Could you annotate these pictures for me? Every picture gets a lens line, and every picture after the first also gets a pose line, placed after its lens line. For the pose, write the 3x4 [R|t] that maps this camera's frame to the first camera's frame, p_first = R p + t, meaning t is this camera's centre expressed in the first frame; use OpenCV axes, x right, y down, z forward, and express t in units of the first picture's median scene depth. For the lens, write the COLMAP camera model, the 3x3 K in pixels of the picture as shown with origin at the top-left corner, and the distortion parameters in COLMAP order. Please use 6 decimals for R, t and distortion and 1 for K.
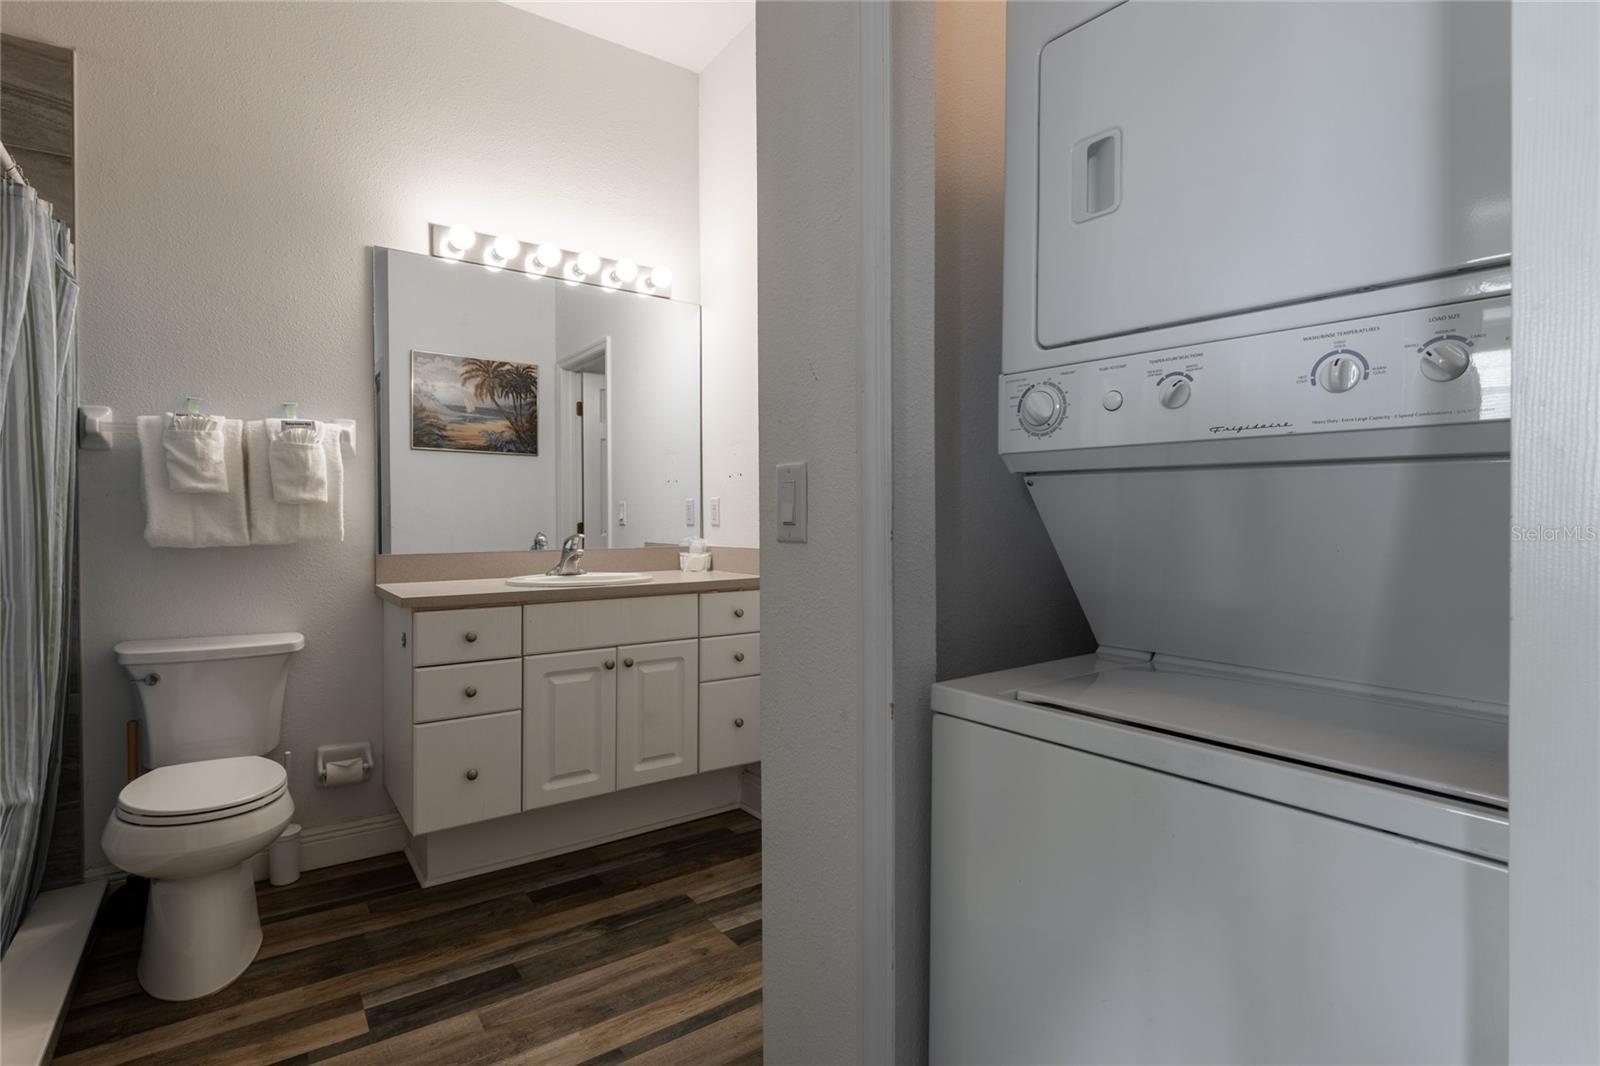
lens RADIAL K [[736.4, 0, 807.9], [0, 736.4, 532.9], [0, 0, 1]] dist [0.040897, -0.024350]
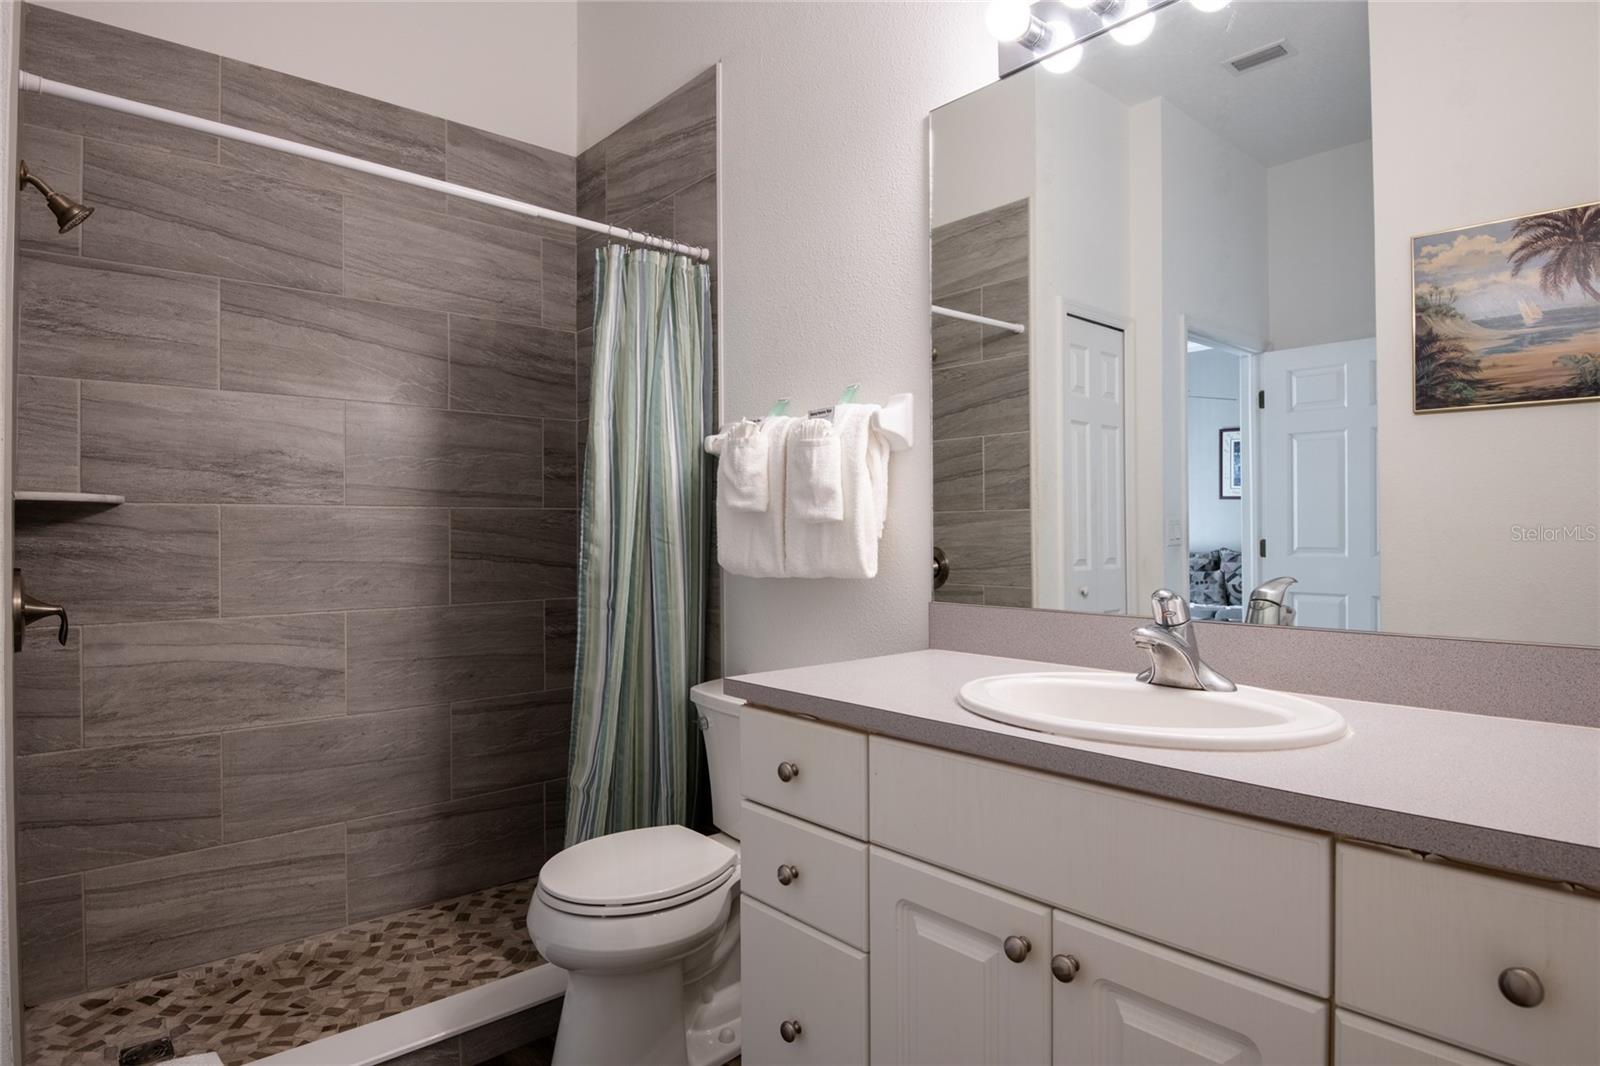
lens RADIAL K [[901.3, 0, 800.0], [0, 901.3, 533.0], [0, 0, 1]] dist [0.004860, -0.027569]
pose [[0.097348, 0.001782, -0.995249, 0.172652], [-0.016062, 0.999871, 0.000219, -0.028237], [0.995121, 0.015964, 0.097364, 0.859101]]
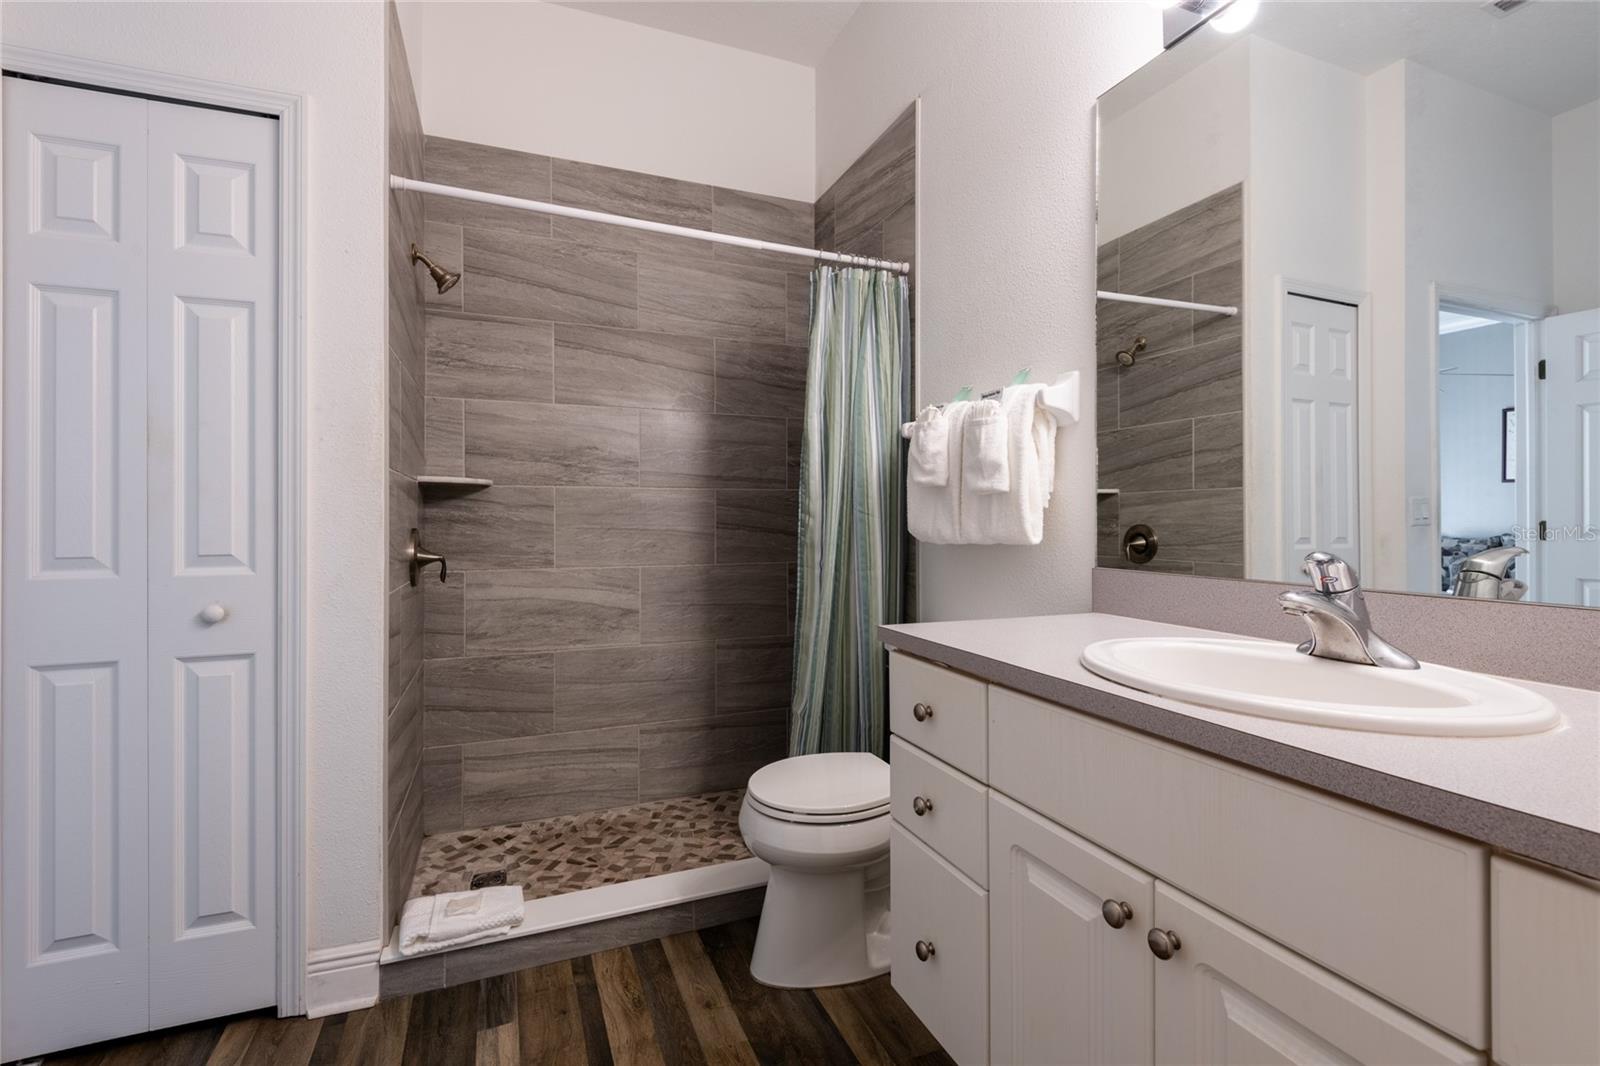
lens RADIAL K [[725.9, 0, 805.4], [0, 725.9, 521.9], [0, 0, 1]] dist [0.036658, -0.024086]
pose [[-0.238707, 0.003256, -0.971086, 0.114880], [-0.019327, 0.999780, 0.008103, -0.011726], [0.970899, 0.020702, -0.238591, 0.953606]]
